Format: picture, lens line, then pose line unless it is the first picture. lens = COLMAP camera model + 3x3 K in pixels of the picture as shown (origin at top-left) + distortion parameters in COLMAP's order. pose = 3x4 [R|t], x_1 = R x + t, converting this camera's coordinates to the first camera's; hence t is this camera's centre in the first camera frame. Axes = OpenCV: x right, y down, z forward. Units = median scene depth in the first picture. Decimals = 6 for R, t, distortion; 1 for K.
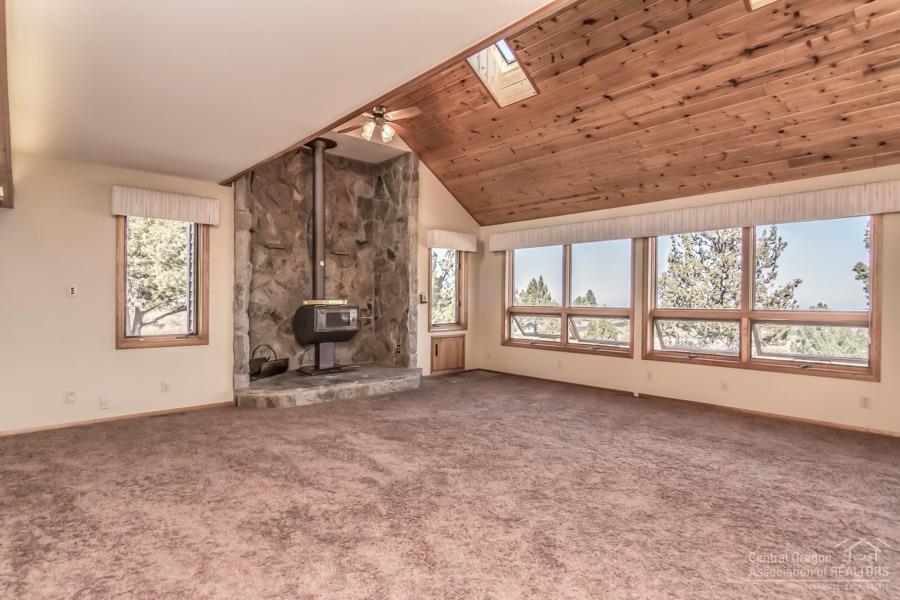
lens RADIAL K [[473.0, 0, 450.6], [0, 473.0, 297.4], [0, 0, 1]] dist [0.002364, -0.000707]
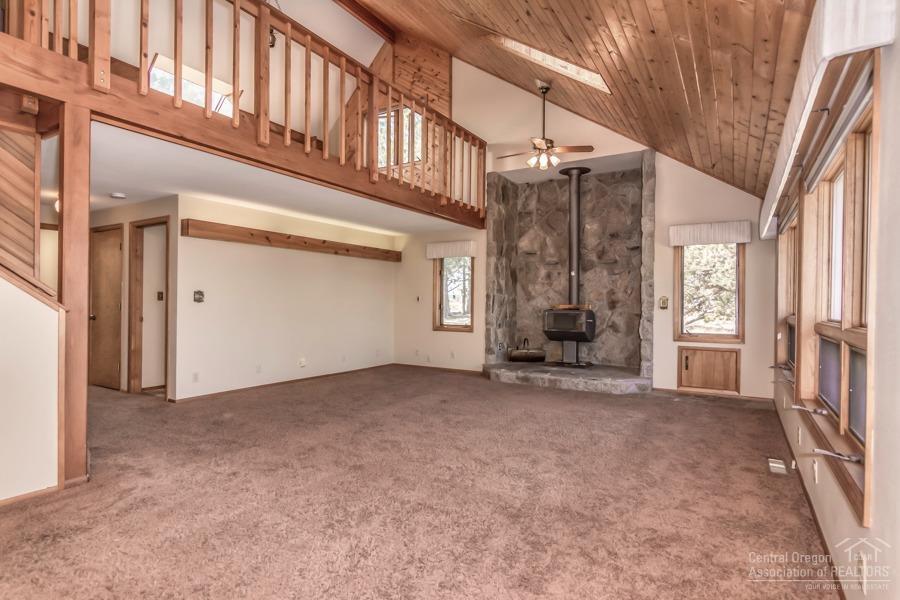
lens RADIAL K [[473.0, 0, 448.2], [0, 473.0, 300.9], [0, 0, 1]] dist [0.002364, -0.000707]
pose [[0.268108, -0.009614, -0.963341, 0.765807], [0.001440, 0.999953, -0.009578, 0.006306], [0.963388, 0.001181, 0.268110, 0.386288]]
